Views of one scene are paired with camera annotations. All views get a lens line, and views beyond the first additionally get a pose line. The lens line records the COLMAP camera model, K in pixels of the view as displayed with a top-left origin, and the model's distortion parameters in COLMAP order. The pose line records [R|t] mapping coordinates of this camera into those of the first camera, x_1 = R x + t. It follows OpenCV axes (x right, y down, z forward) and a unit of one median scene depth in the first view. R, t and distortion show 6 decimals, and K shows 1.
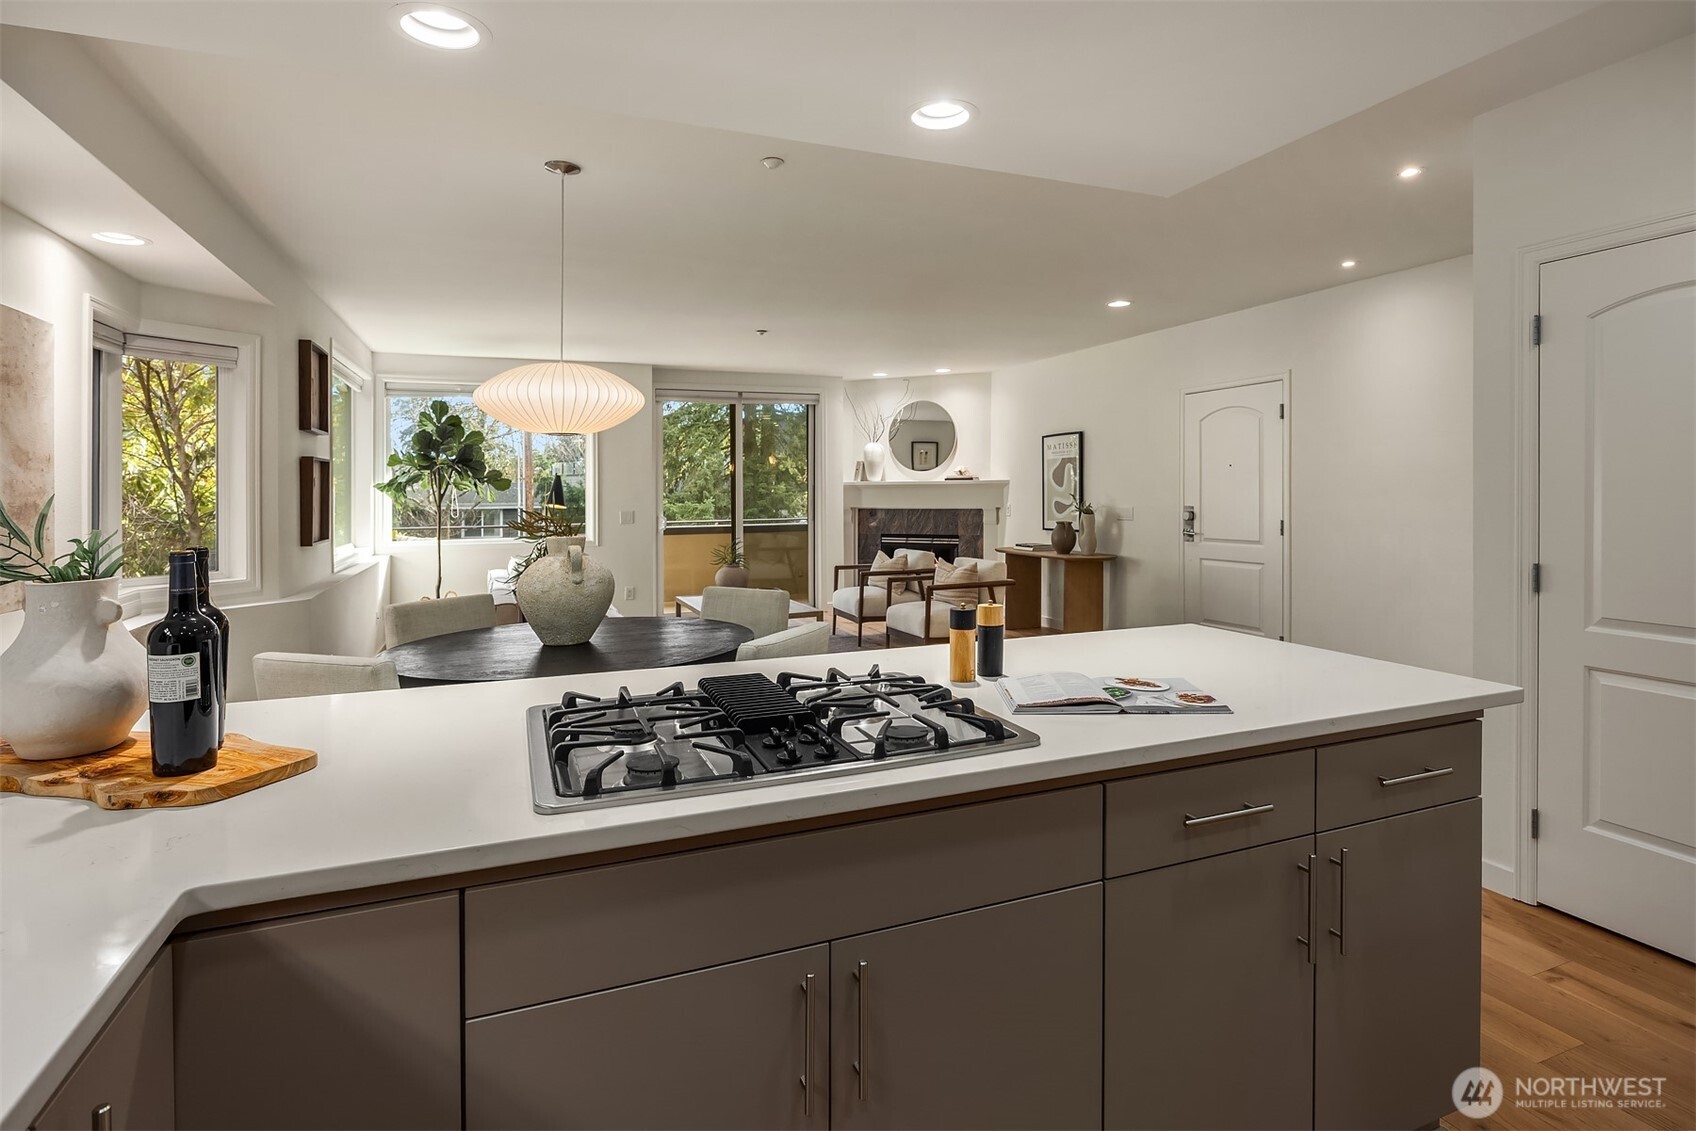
lens RADIAL K [[867.6, 0, 863.4], [0, 867.6, 497.2], [0, 0, 1]] dist [0.003211, 0.000308]
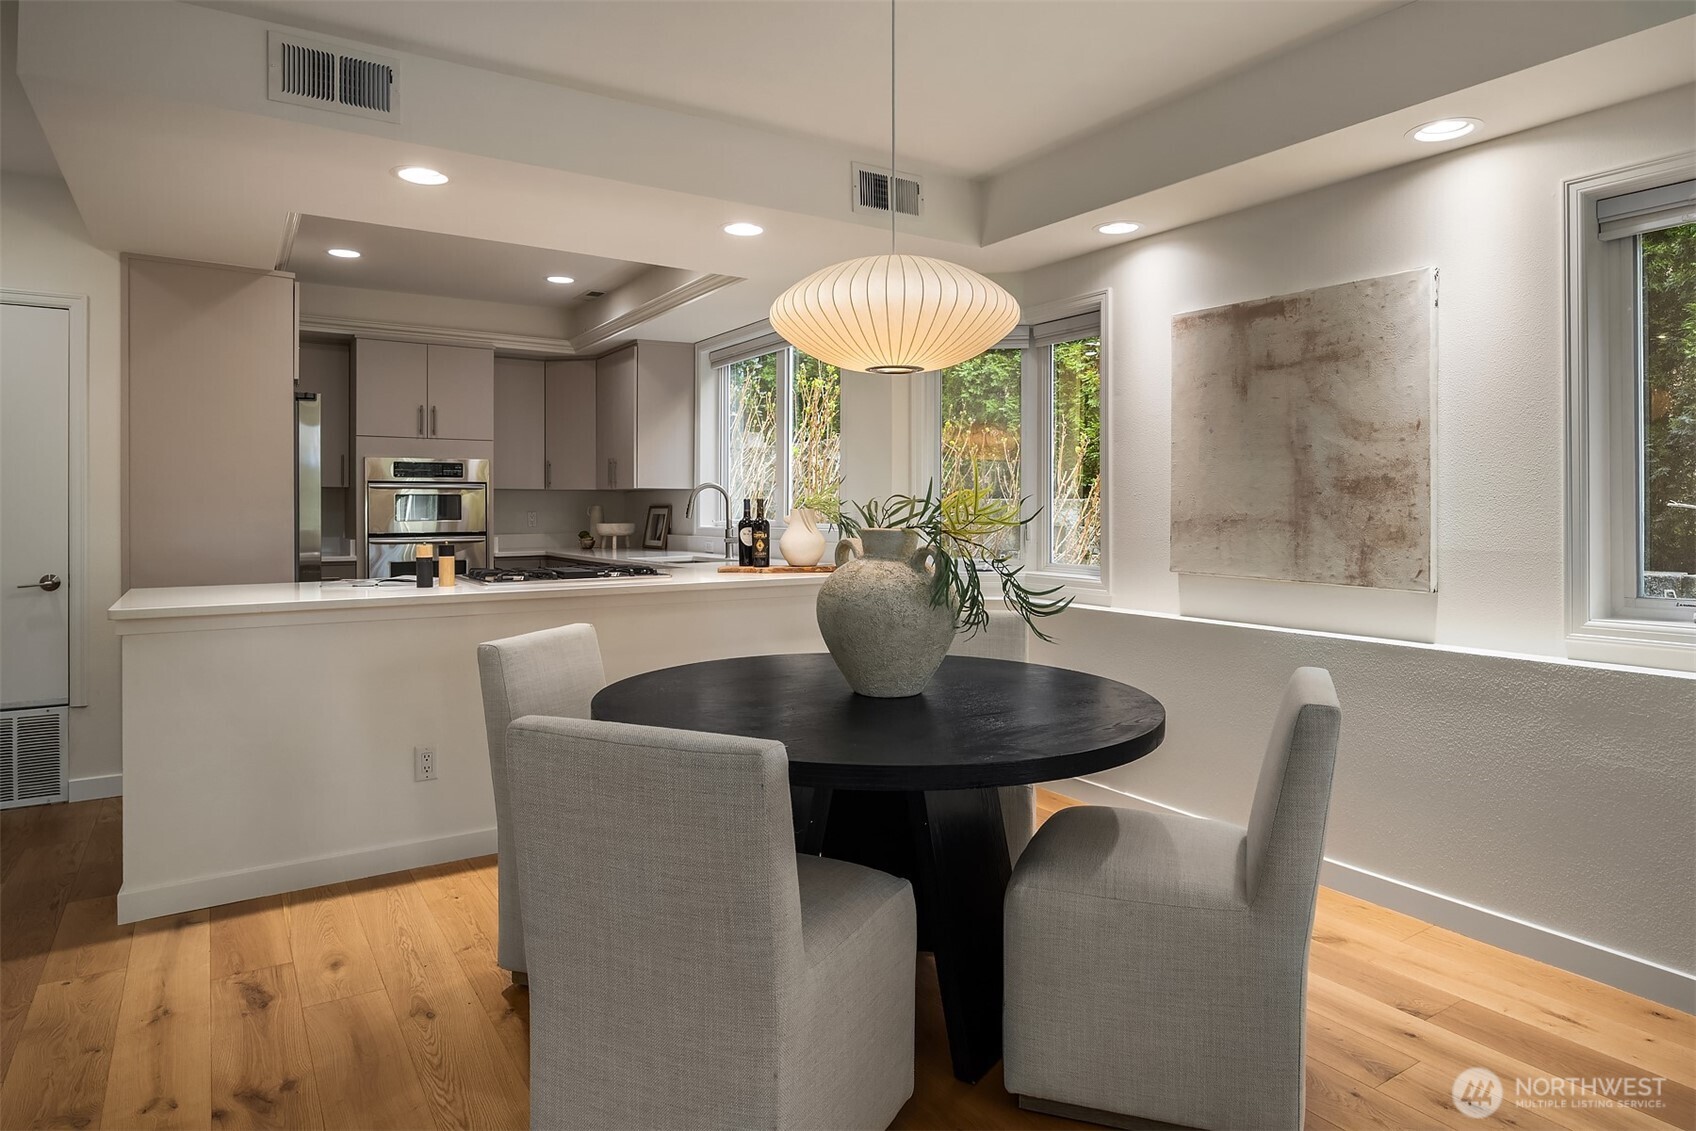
lens RADIAL K [[1005.6, 0, 864.8], [0, 1005.6, 504.7], [0, 0, 1]] dist [-0.005324, -0.002225]
pose [[-0.980301, 0.006899, -0.197387, -0.062589], [0.004637, 0.999918, 0.011921, 0.006784], [0.197453, 0.010771, -0.980253, 0.618549]]
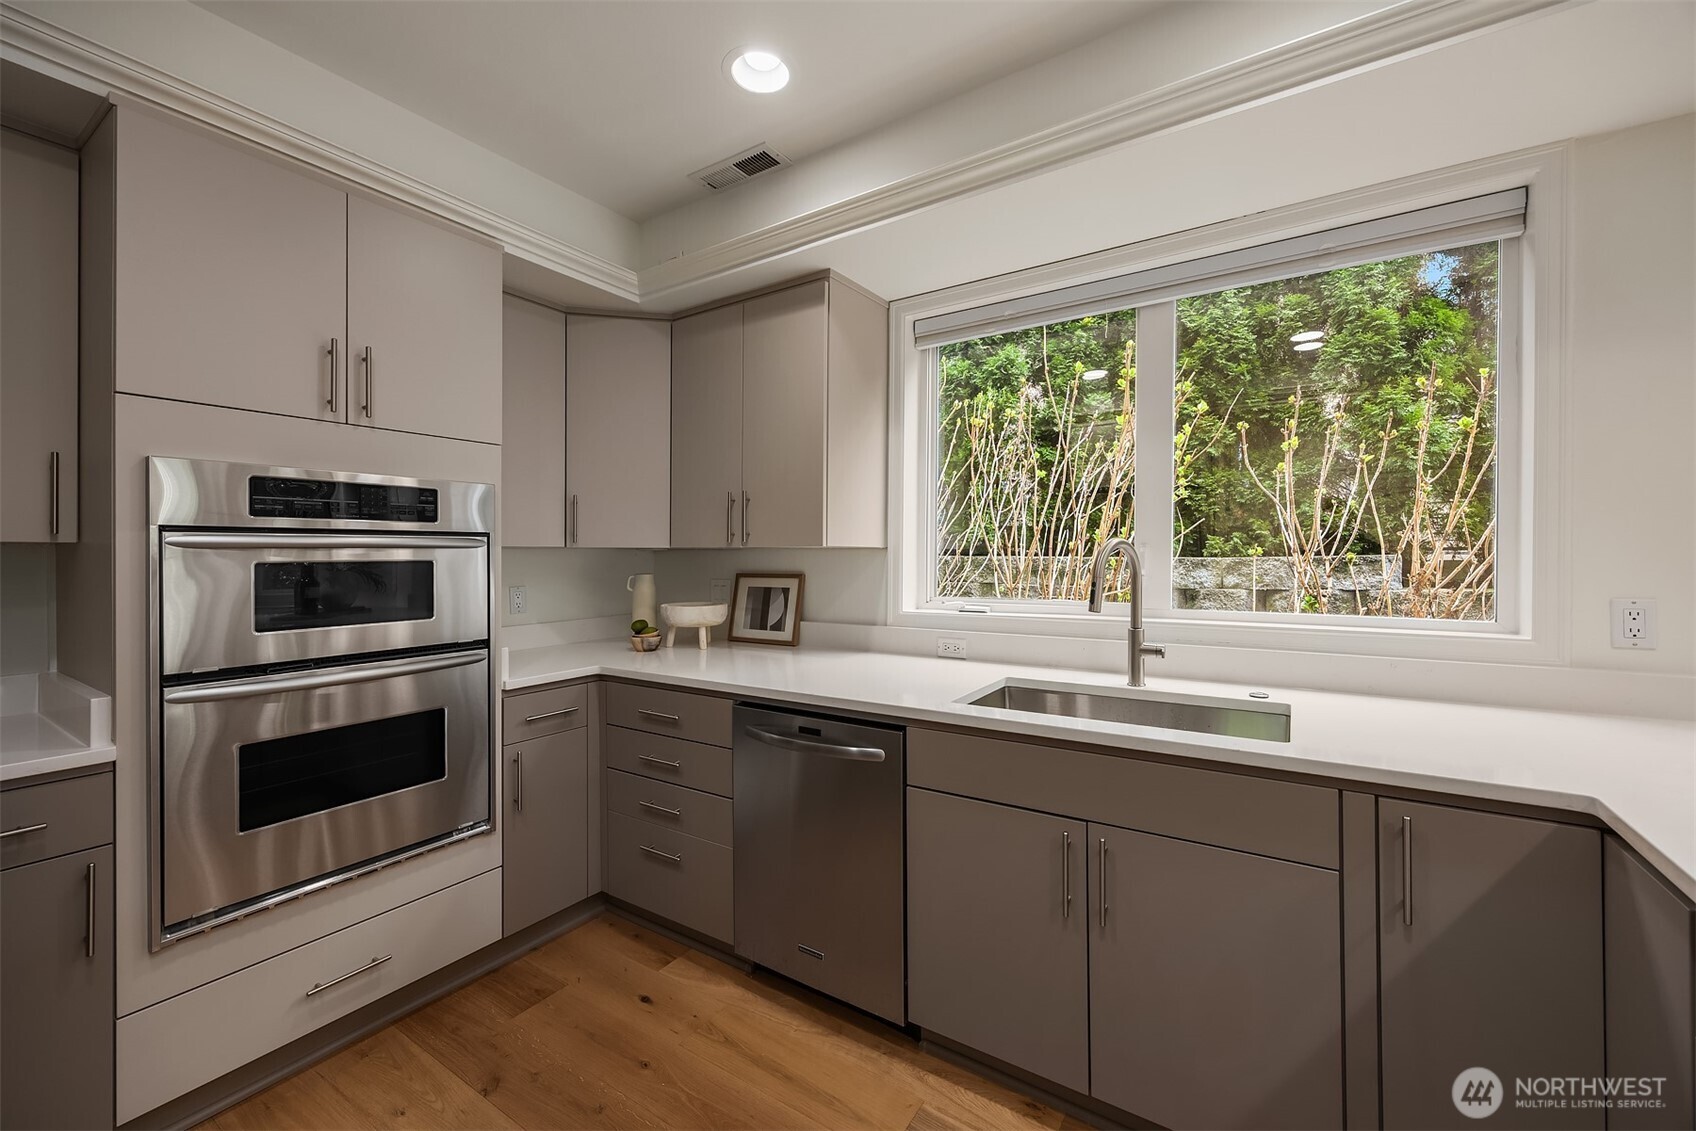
lens RADIAL K [[666.7, 0, 851.3], [0, 666.7, 552.6], [0, 0, 1]] dist [0.007167, -0.000363]
pose [[-0.815566, 0.008064, -0.578608, 0.091462], [0.000488, 0.999912, 0.013247, 0.001806], [0.578664, 0.010521, -0.815498, 0.110756]]
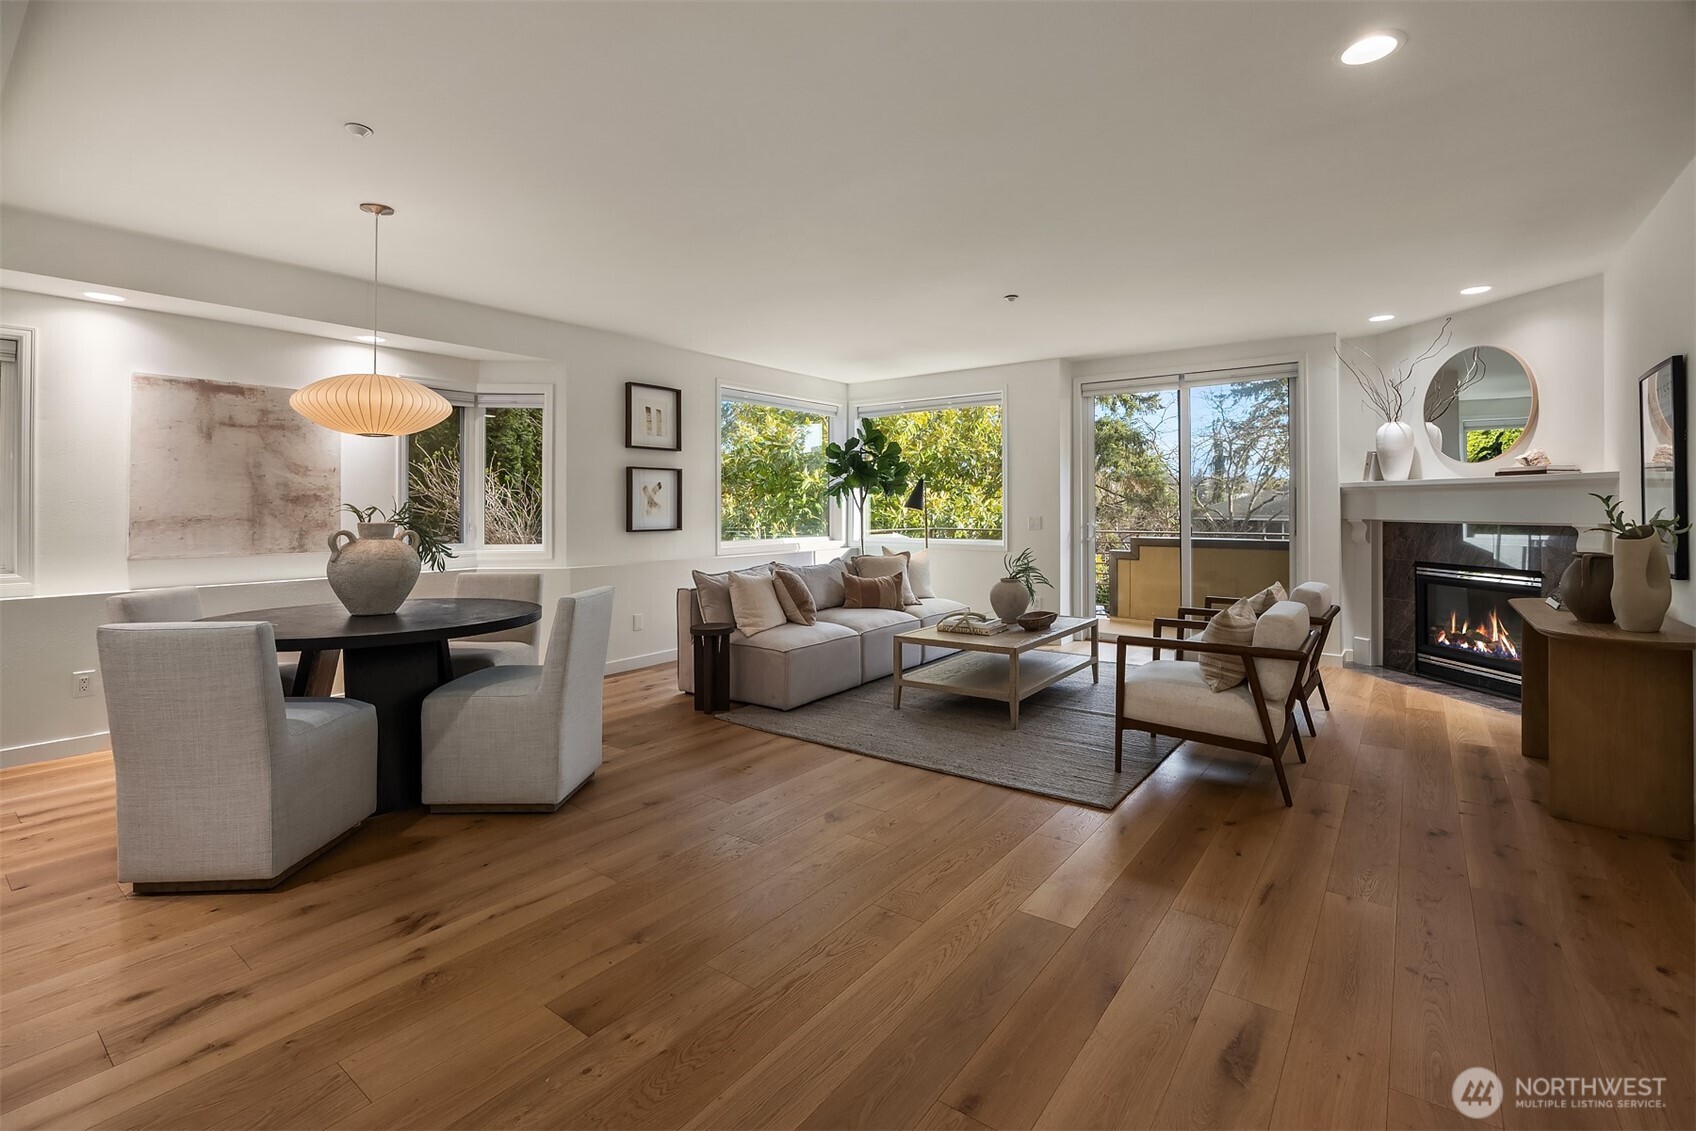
lens RADIAL K [[765.6, 0, 855.1], [0, 765.6, 503.7], [0, 0, 1]] dist [-0.011684, 0.001117]
pose [[0.515918, 0.002456, -0.856635, 0.311276], [-0.011028, 0.999932, -0.003774, 0.006086], [0.856567, 0.011394, 0.515910, 0.365149]]
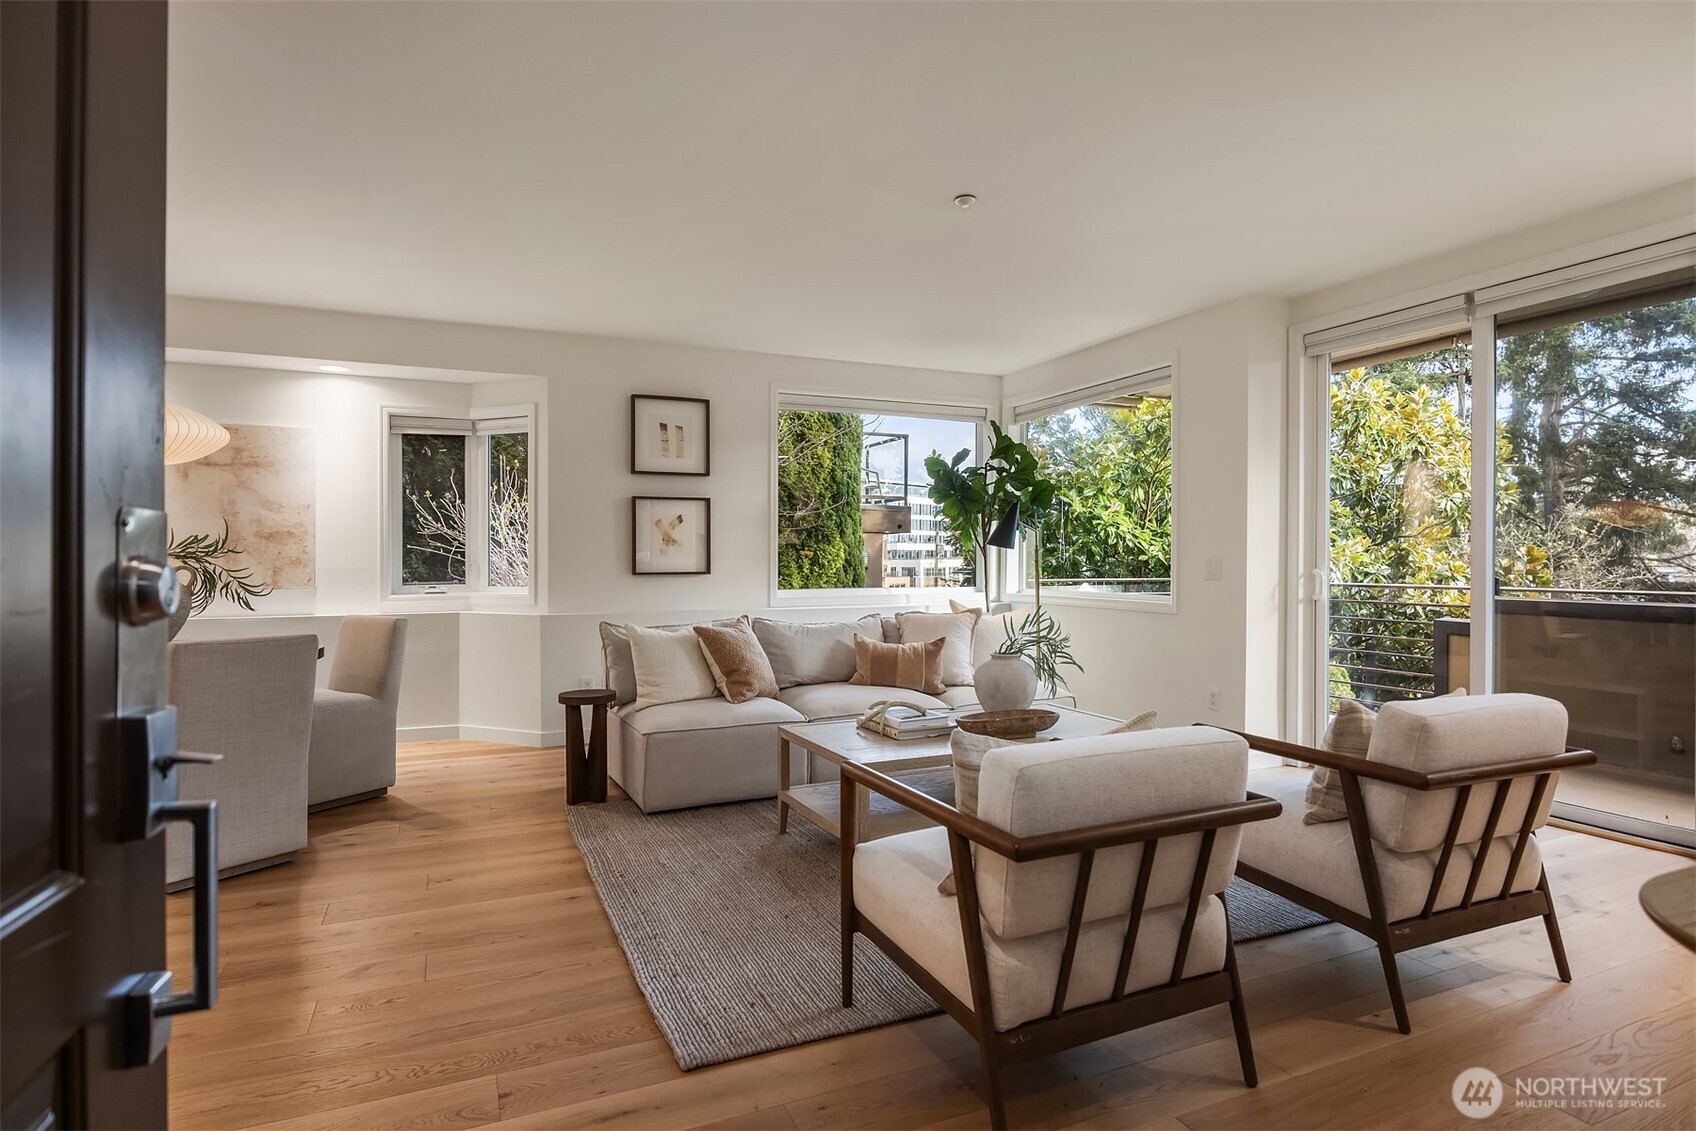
lens RADIAL K [[906.3, 0, 854.0], [0, 906.3, 564.4], [0, 0, 1]] dist [-0.002990, -0.000855]
pose [[0.032508, 0.016299, -0.999339, 0.301525], [-0.009973, 0.999823, 0.015982, 0.010557], [0.999422, 0.009447, 0.032665, 0.669849]]
